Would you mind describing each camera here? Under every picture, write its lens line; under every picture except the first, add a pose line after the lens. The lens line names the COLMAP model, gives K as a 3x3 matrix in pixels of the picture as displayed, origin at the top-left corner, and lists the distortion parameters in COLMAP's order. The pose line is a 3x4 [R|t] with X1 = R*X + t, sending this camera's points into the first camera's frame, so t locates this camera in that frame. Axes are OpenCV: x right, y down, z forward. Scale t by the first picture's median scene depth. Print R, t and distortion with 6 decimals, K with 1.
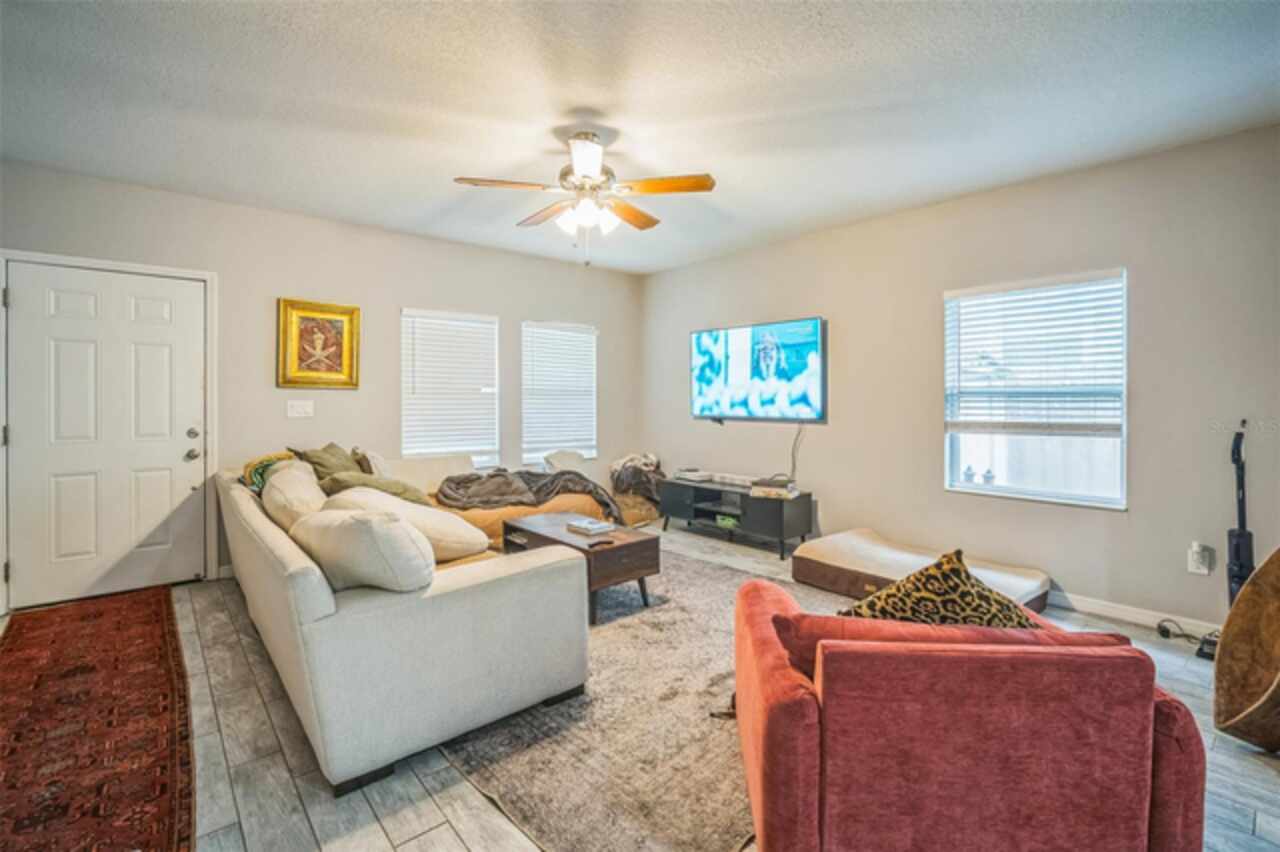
lens RADIAL K [[562.8, 0, 640.4], [0, 562.8, 396.7], [0, 0, 1]] dist [-0.012992, 0.003727]
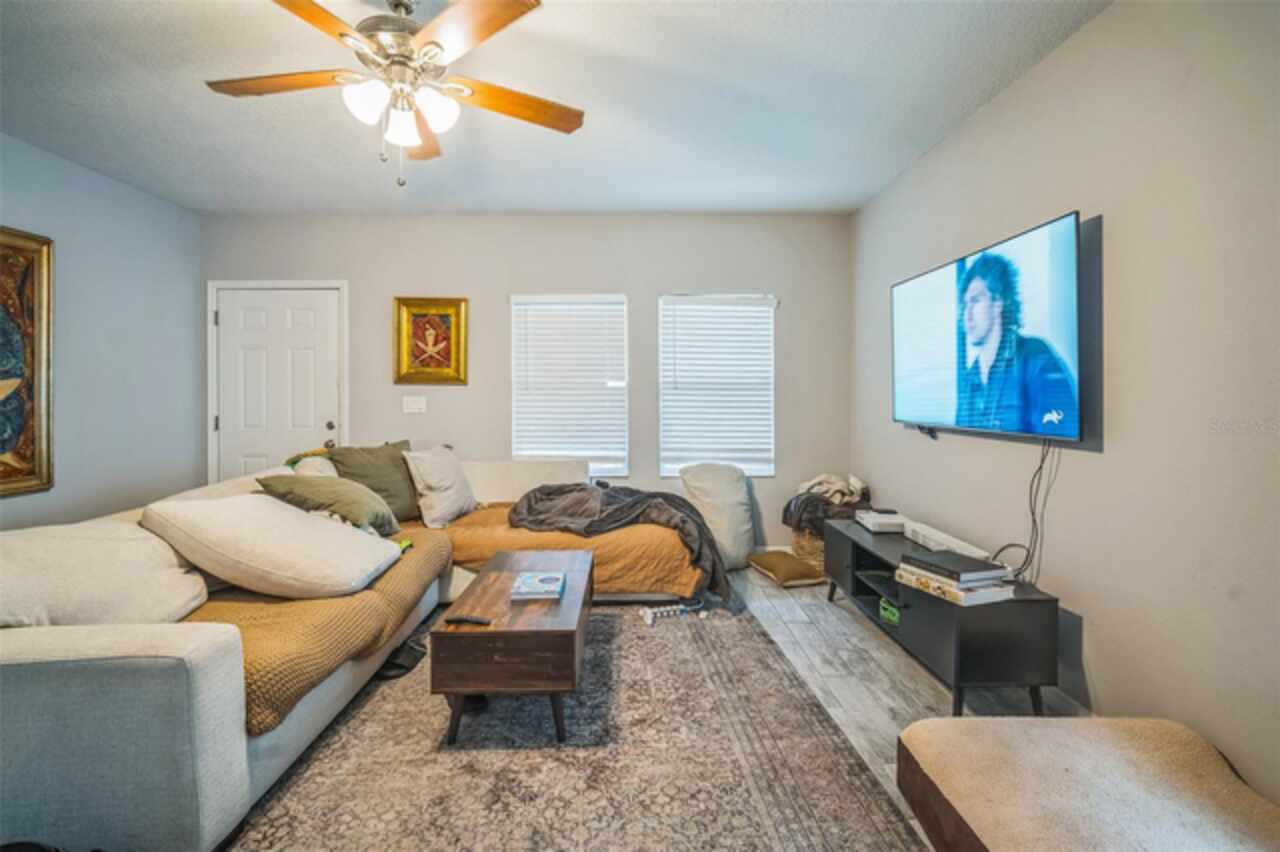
lens RADIAL K [[562.8, 0, 649.8], [0, 562.8, 399.6], [0, 0, 1]] dist [-0.012992, 0.003727]
pose [[0.774878, 0.003550, -0.632101, 0.354807], [0.003297, 0.999948, 0.009659, 0.003722], [0.632102, -0.009568, 0.774826, 0.464372]]
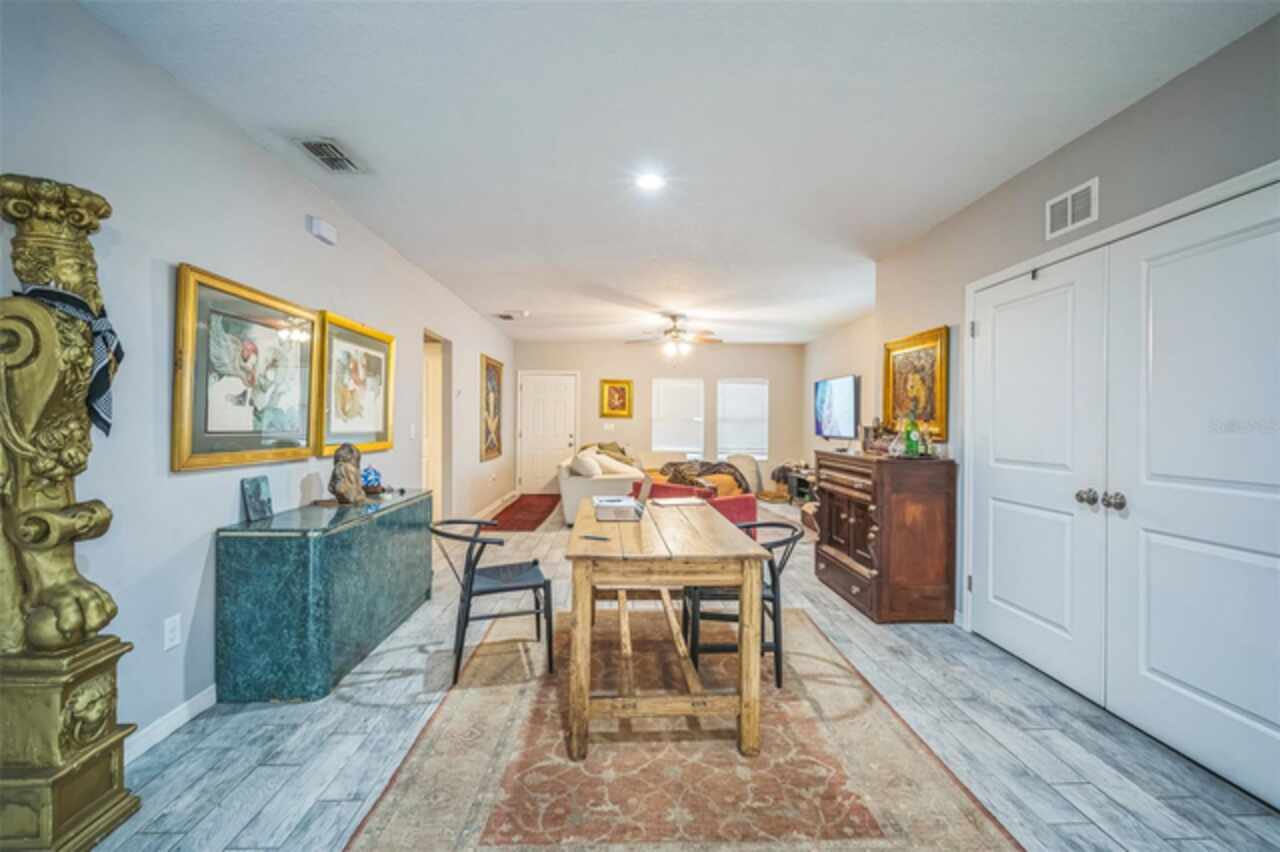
lens RADIAL K [[562.8, 0, 647.4], [0, 562.8, 420.2], [0, 0, 1]] dist [-0.012992, 0.003727]
pose [[0.785583, 0.005744, -0.618729, 0.903871], [-0.006867, 0.999976, 0.000565, -0.008325], [0.618718, 0.003805, 0.785604, -0.680721]]
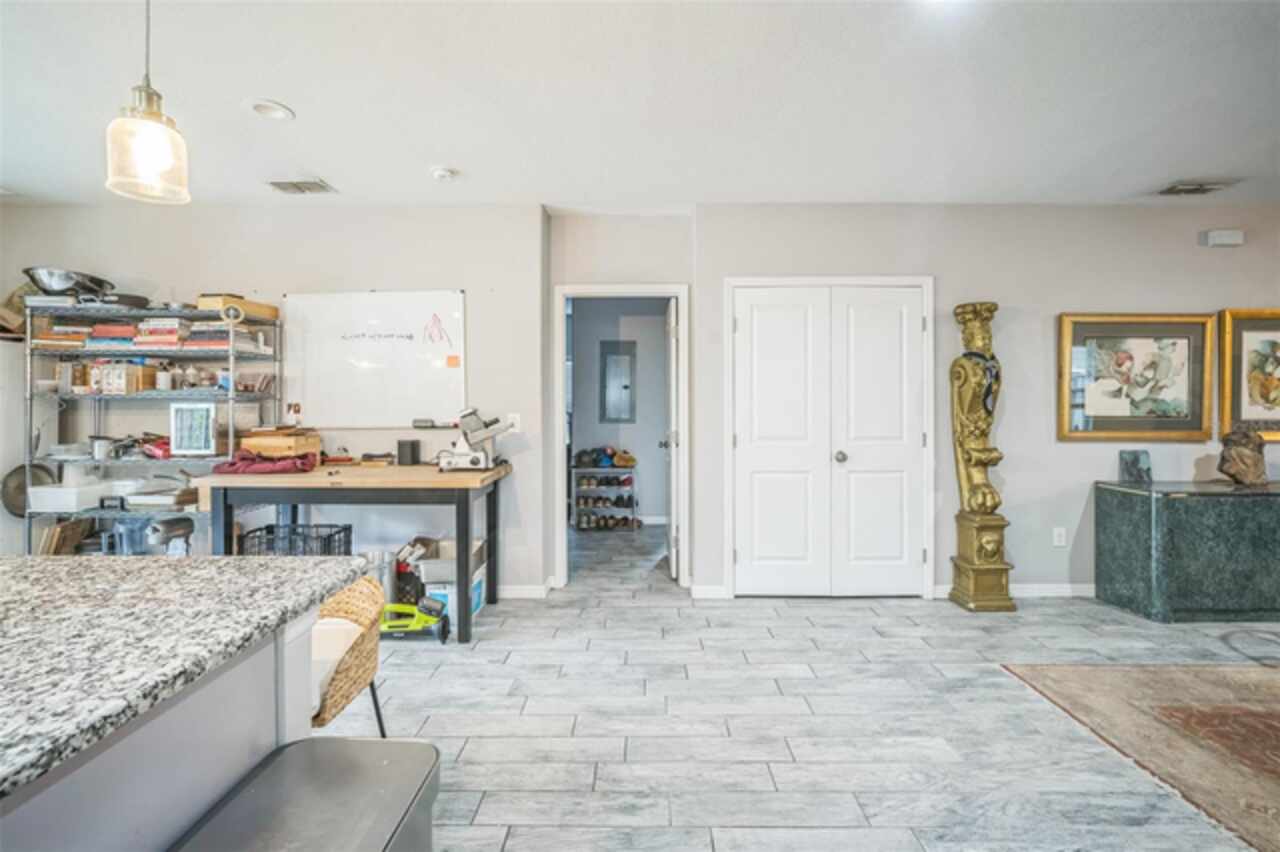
lens RADIAL K [[562.8, 0, 634.0], [0, 562.8, 407.3], [0, 0, 1]] dist [-0.012992, 0.003727]
pose [[-0.662701, 0.004792, -0.748869, 1.311473], [0.004915, 0.999986, 0.002050, -0.012001], [0.748868, -0.002322, -0.662715, -0.467096]]
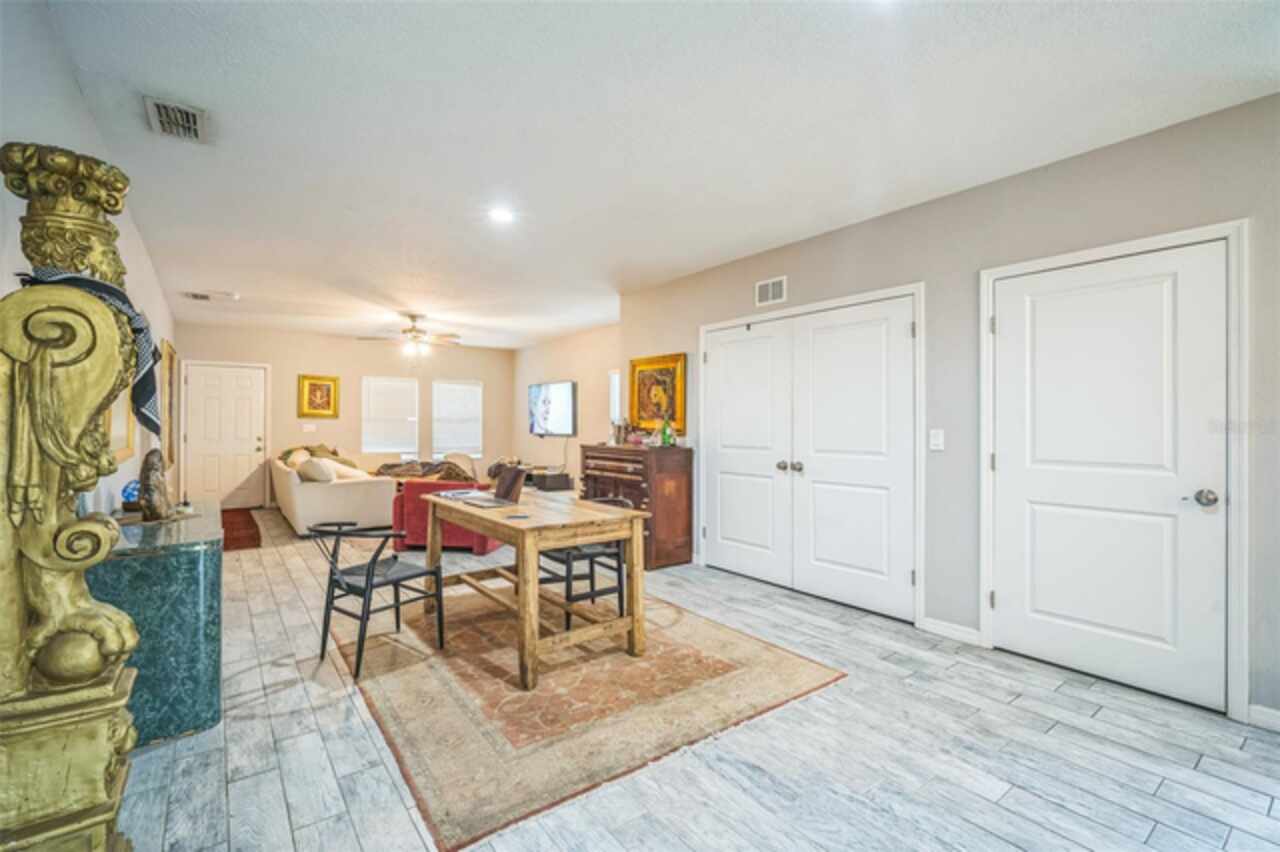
lens RADIAL K [[562.8, 0, 644.7], [0, 562.8, 419.8], [0, 0, 1]] dist [-0.012992, 0.003727]
pose [[0.998012, 0.003328, -0.062943, 0.722759], [-0.003486, 0.999991, -0.002397, -0.007944], [0.062934, 0.002612, 0.998014, -0.938297]]
